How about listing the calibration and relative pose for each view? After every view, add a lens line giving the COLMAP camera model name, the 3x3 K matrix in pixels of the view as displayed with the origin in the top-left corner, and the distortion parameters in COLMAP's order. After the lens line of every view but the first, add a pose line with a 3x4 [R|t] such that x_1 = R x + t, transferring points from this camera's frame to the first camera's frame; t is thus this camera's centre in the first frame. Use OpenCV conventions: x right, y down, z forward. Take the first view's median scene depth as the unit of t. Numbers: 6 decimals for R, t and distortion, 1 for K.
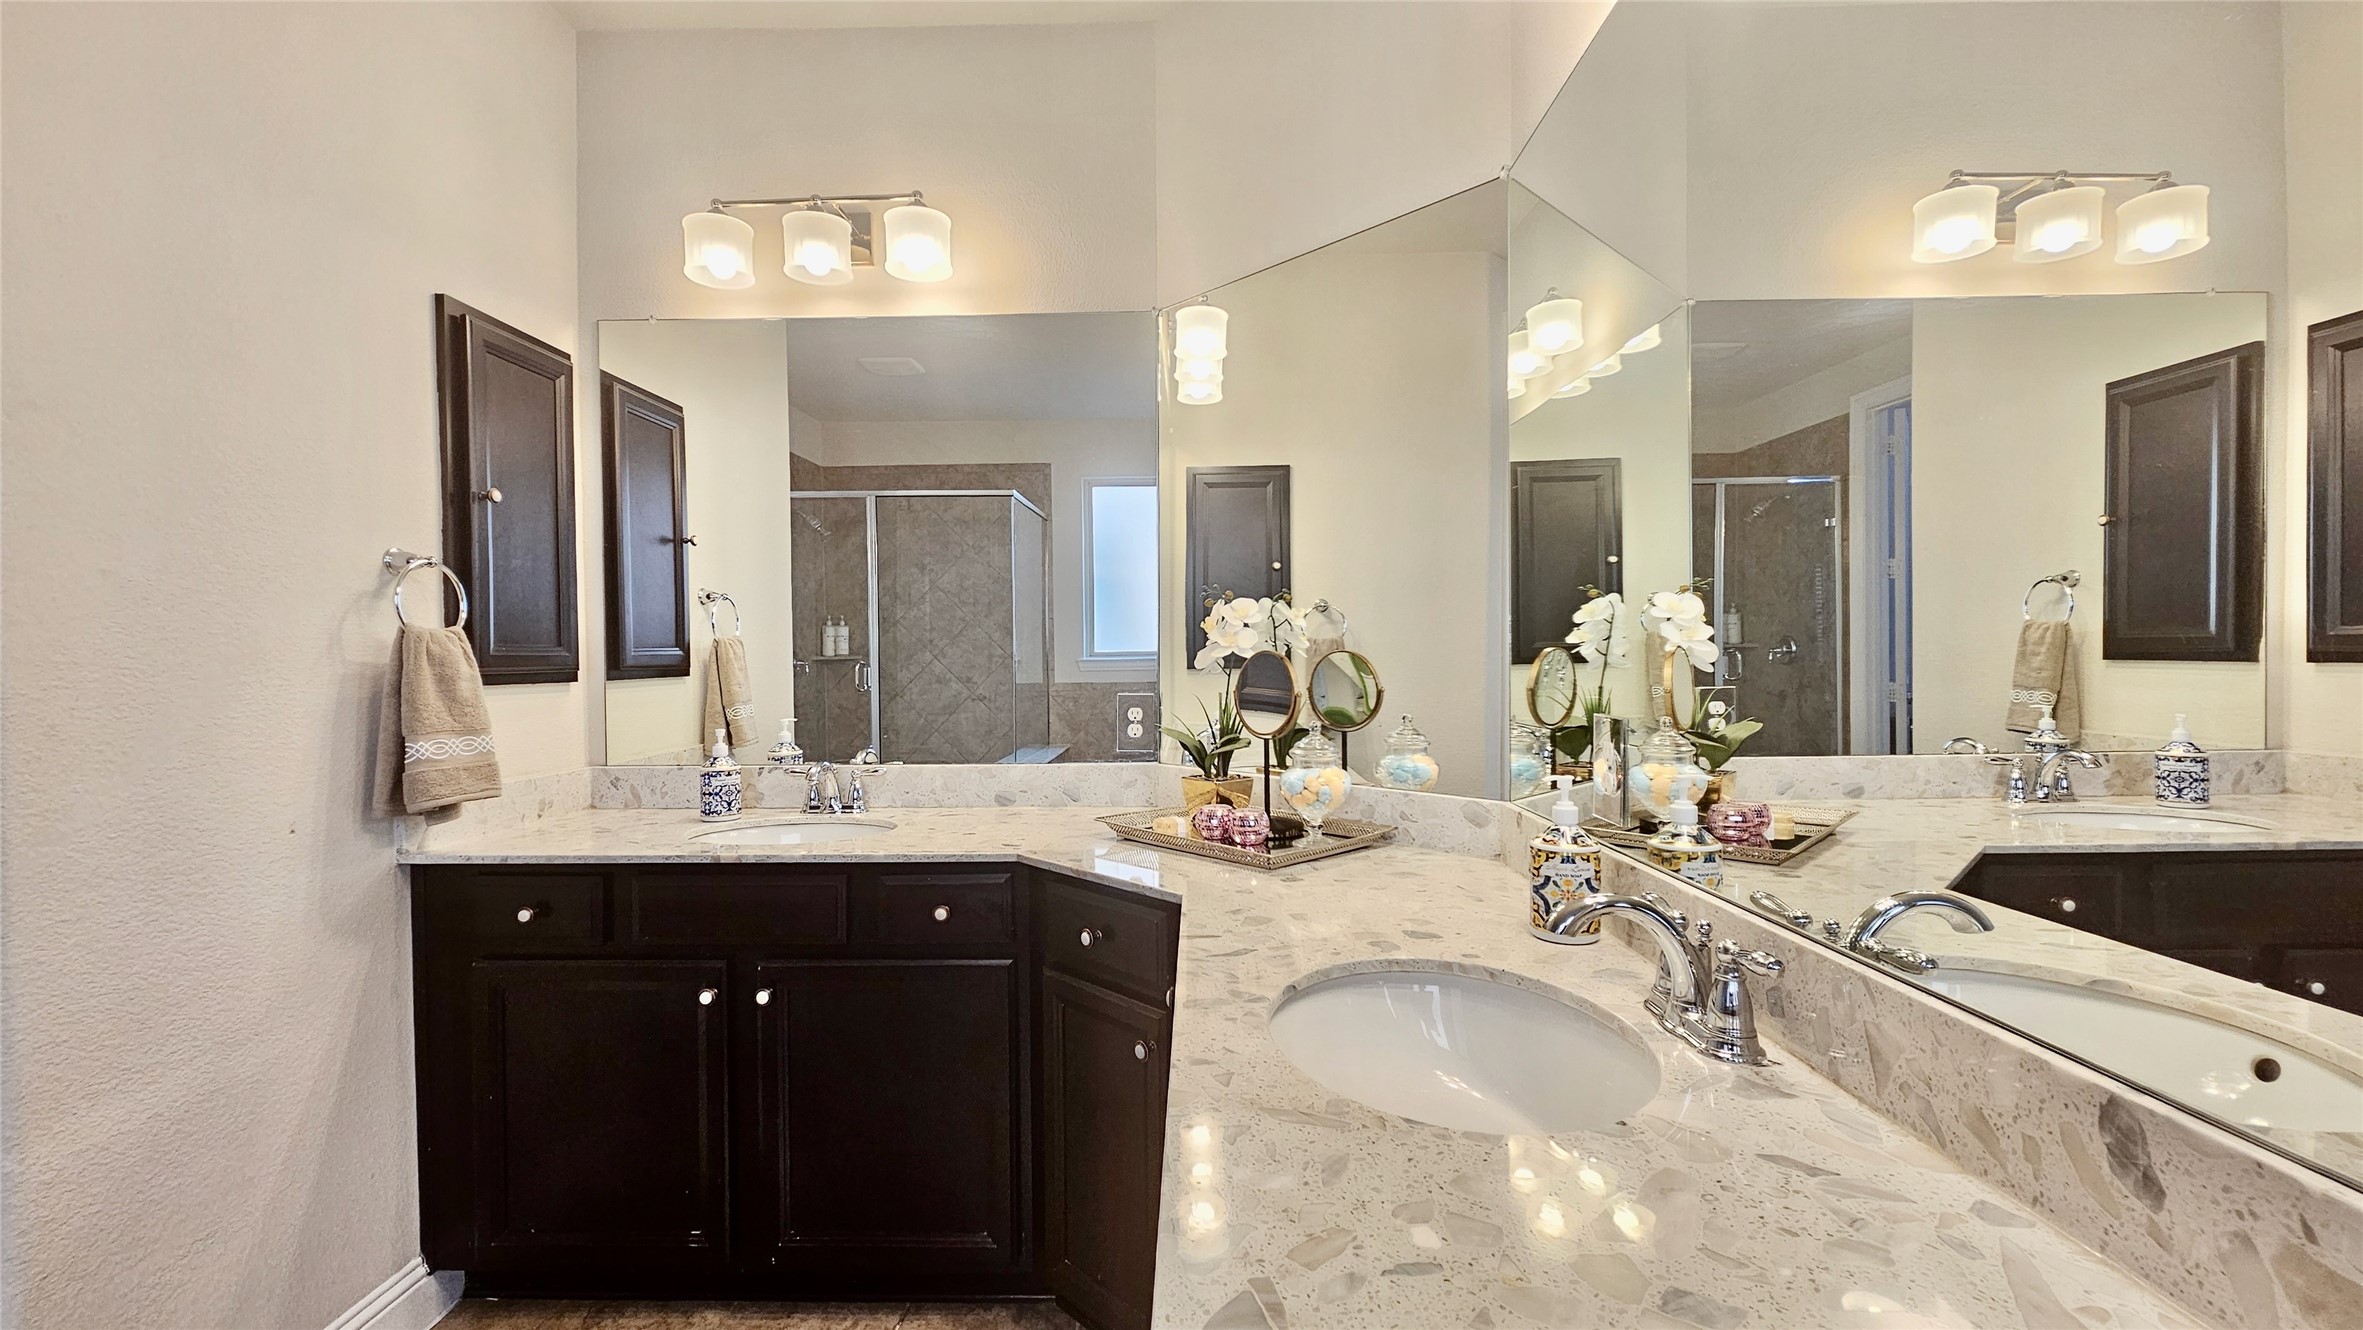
lens RADIAL K [[969.0, 0, 1173.8], [0, 969.0, 673.0], [0, 0, 1]] dist [0.002171, 0.000246]
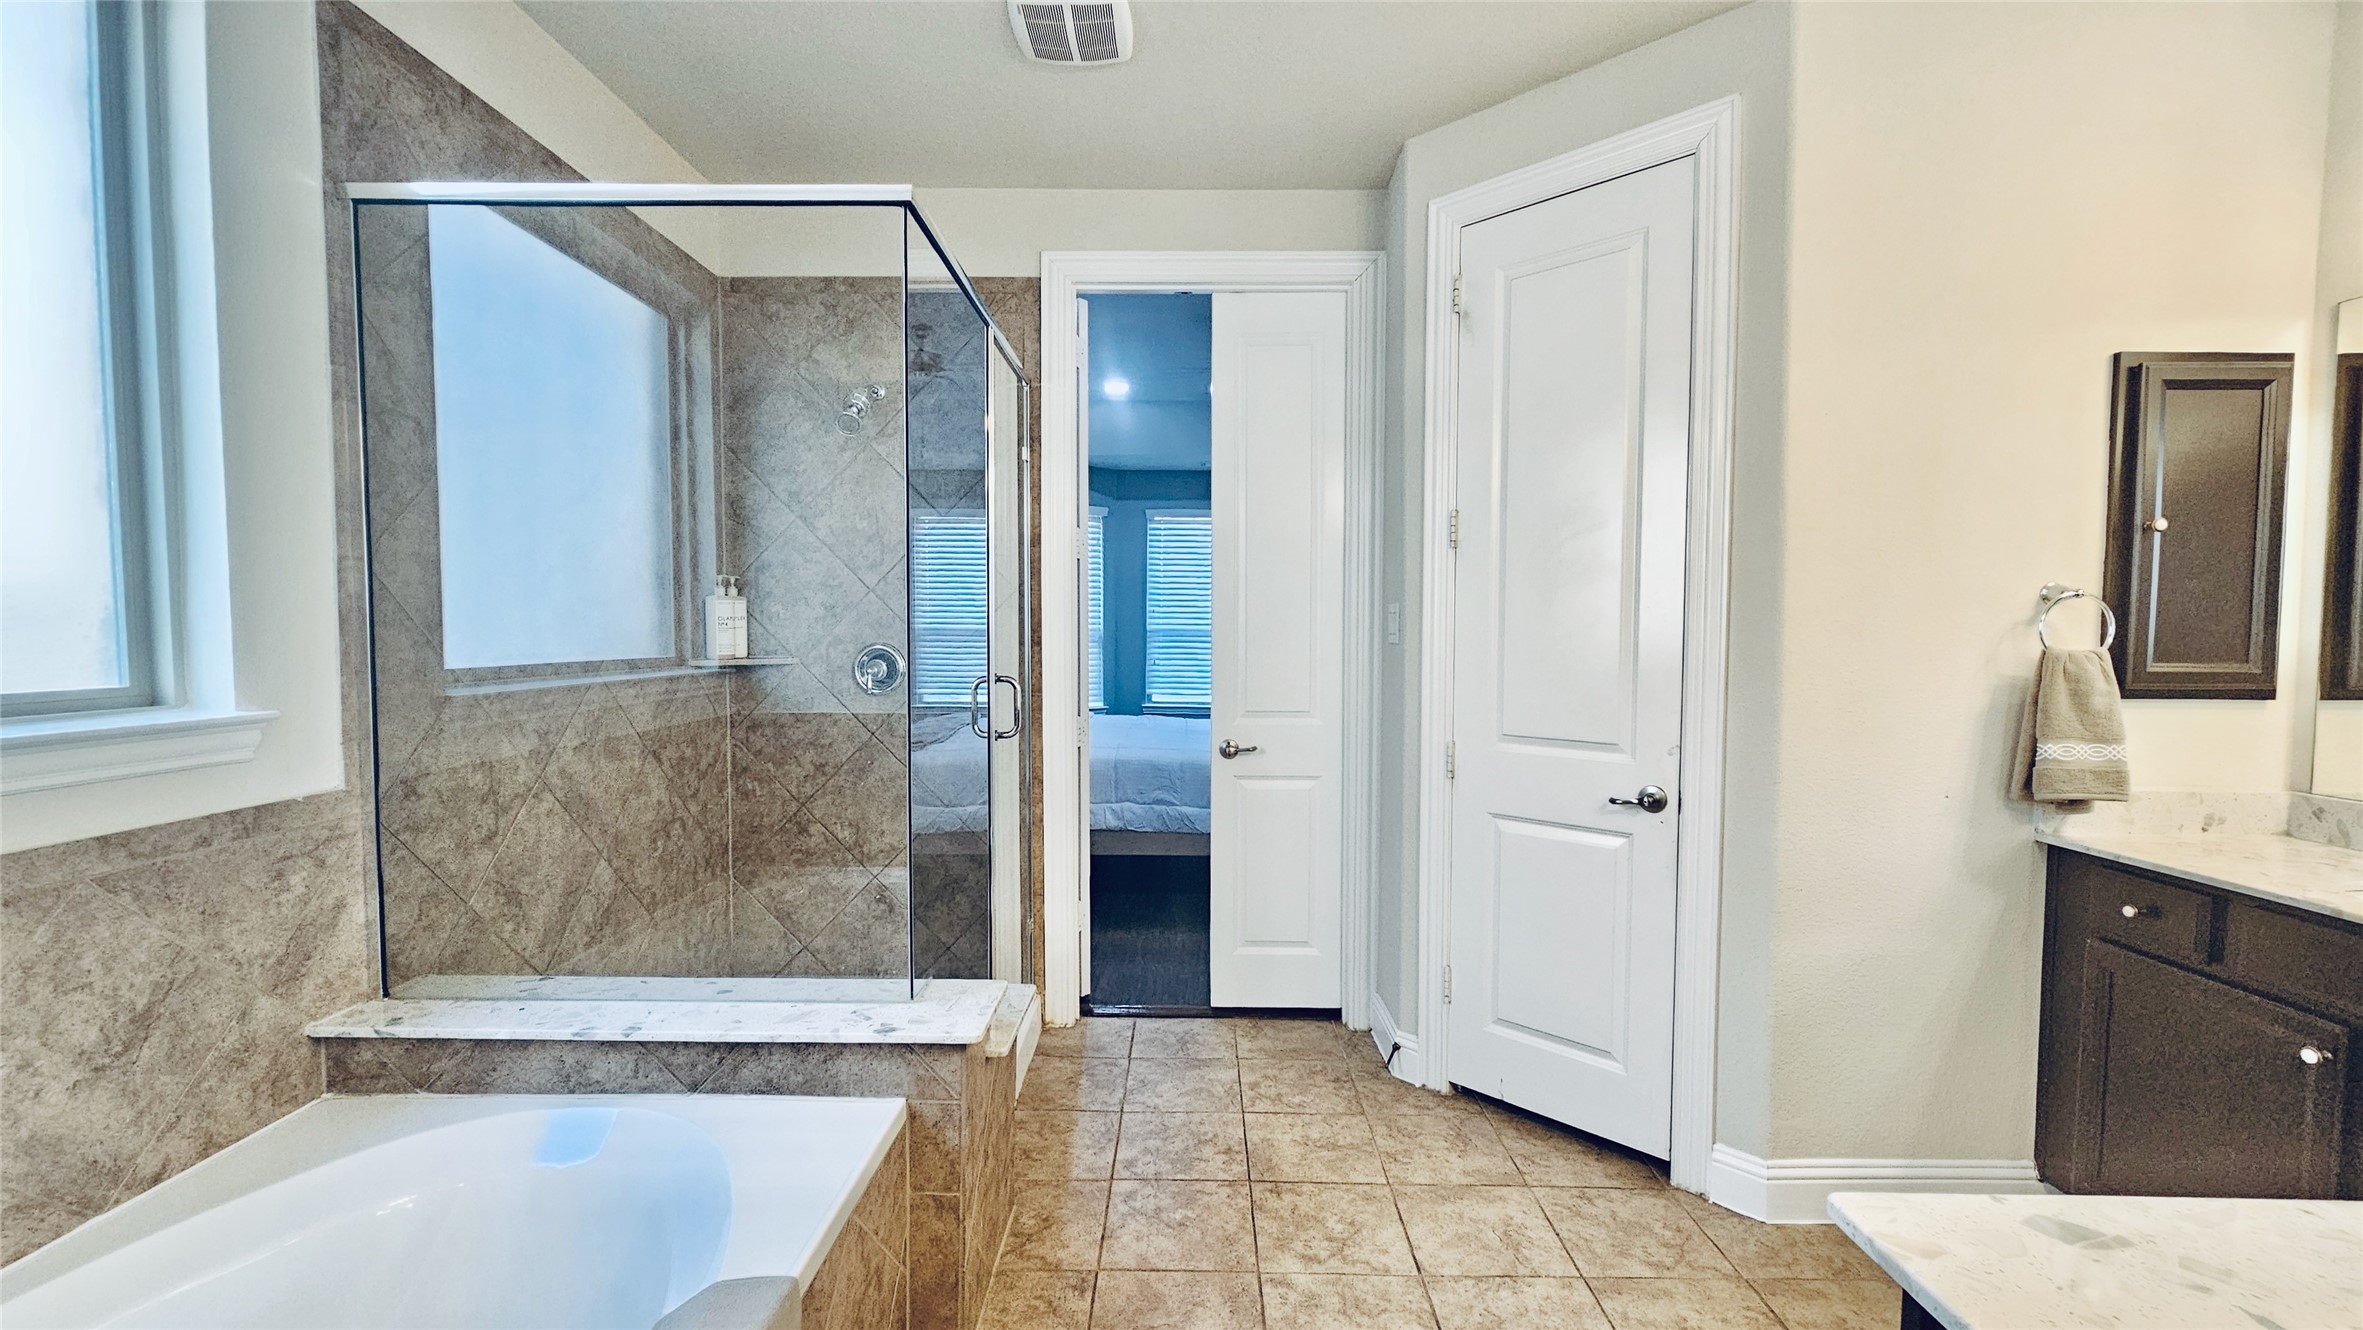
lens RADIAL K [[1048.2, 0, 1188.1], [0, 1048.2, 675.0], [0, 0, 1]] dist [-0.000201, -0.000232]
pose [[0.025261, 0.061495, -0.997788, 0.475265], [-0.022201, 0.997895, 0.060939, -0.067753], [0.999434, 0.020613, 0.026573, -0.111547]]
